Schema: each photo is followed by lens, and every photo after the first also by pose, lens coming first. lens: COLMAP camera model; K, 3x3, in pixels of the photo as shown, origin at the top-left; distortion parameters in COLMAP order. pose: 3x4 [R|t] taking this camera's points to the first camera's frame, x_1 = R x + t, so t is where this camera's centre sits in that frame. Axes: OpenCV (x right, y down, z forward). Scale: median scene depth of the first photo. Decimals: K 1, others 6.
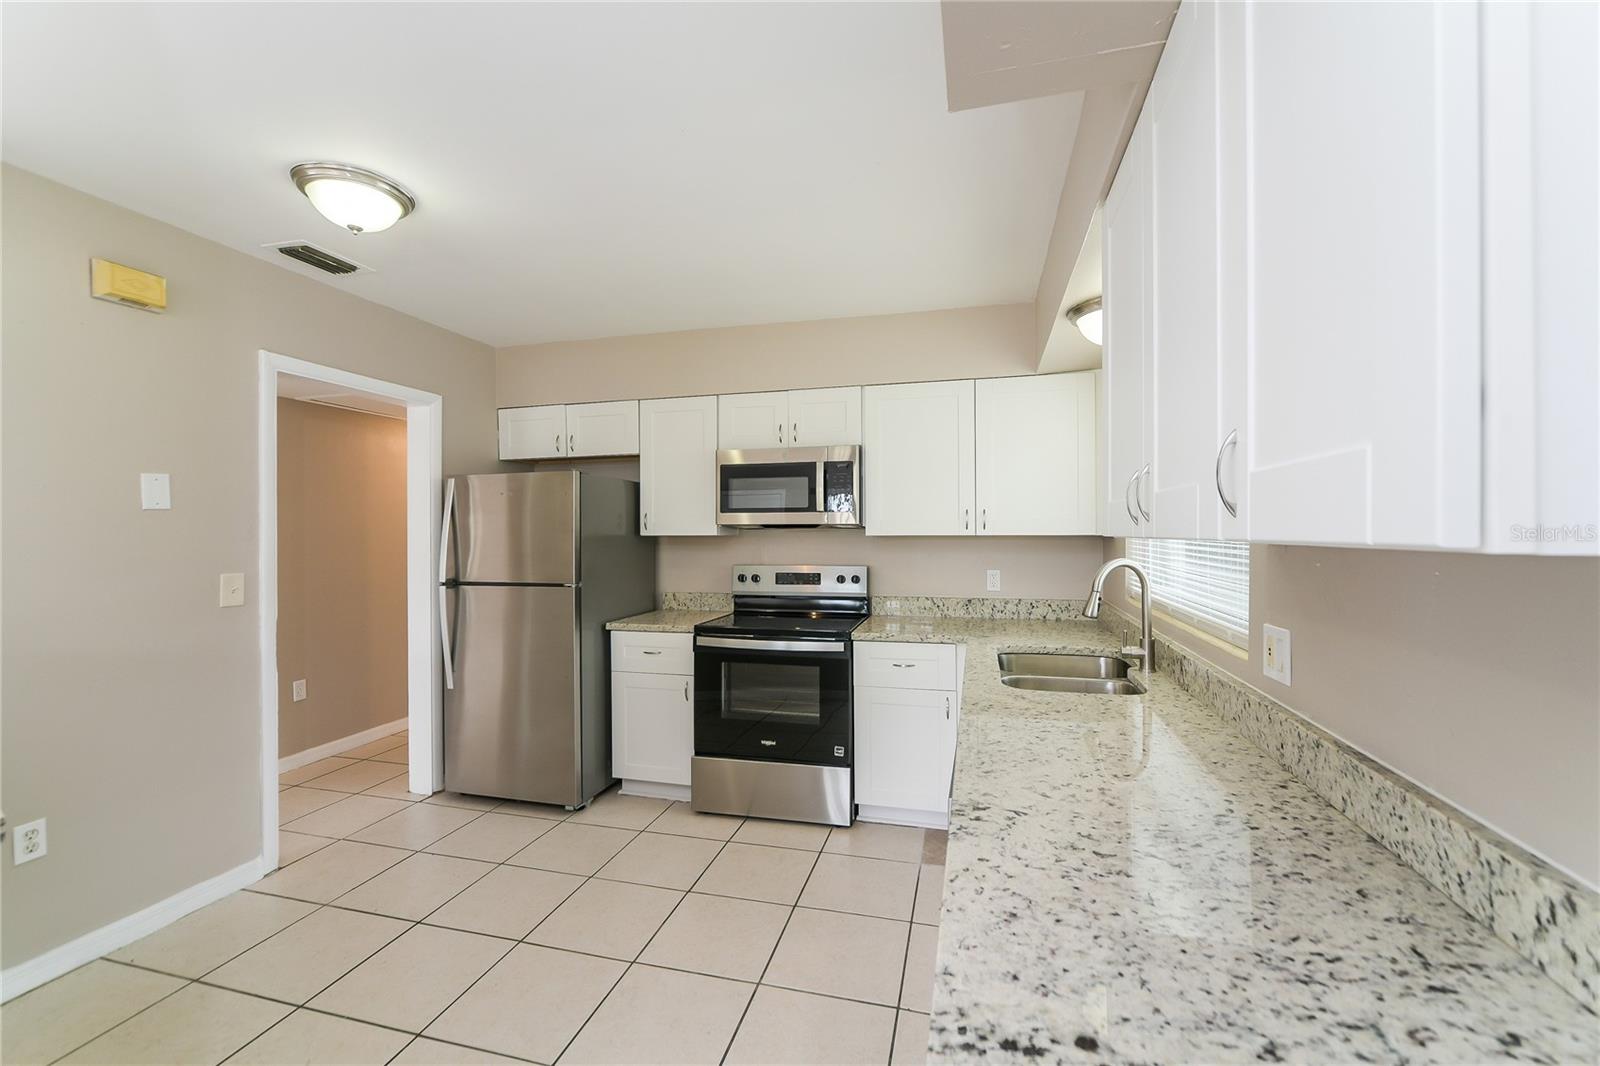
lens RADIAL K [[659.8, 0, 804.4], [0, 659.8, 527.9], [0, 0, 1]] dist [-0.002054, -0.000216]
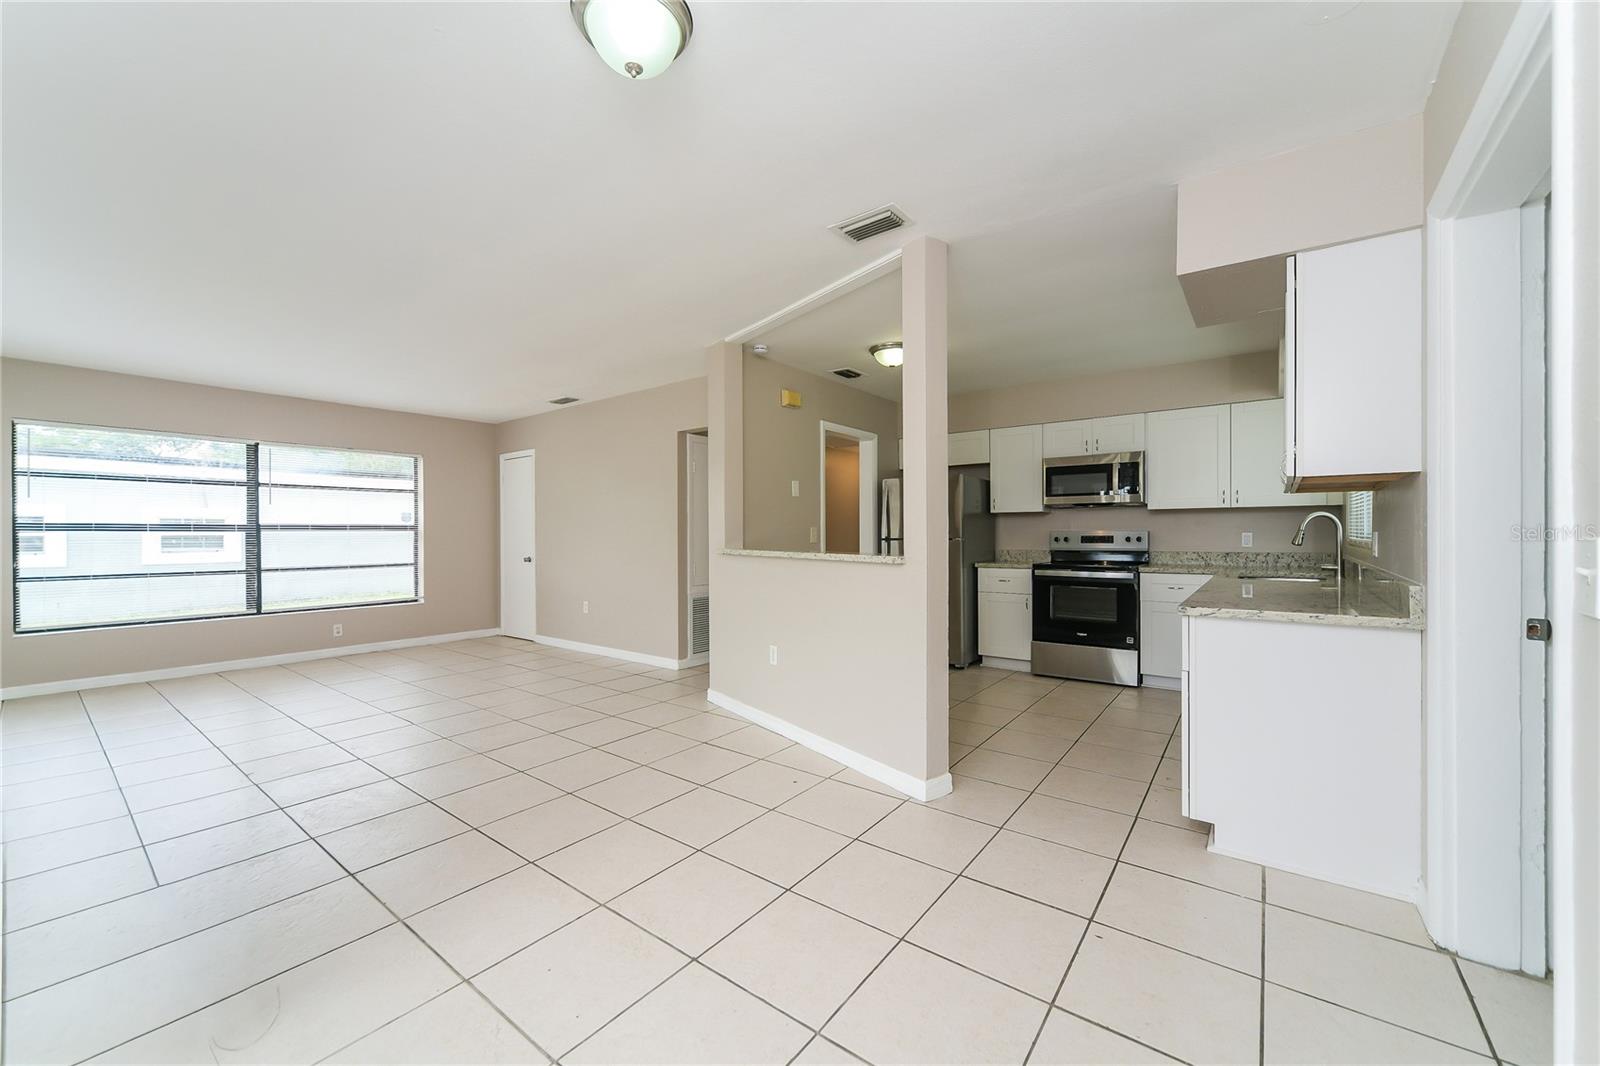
lens RADIAL K [[635.1, 0, 804.3], [0, 635.1, 537.6], [0, 0, 1]] dist [-0.000040, 0.000011]
pose [[0.928374, 0.001317, -0.371644, -0.102366], [0.002521, 0.999948, 0.009843, 0.062376], [0.371638, -0.010075, 0.928323, -0.693192]]
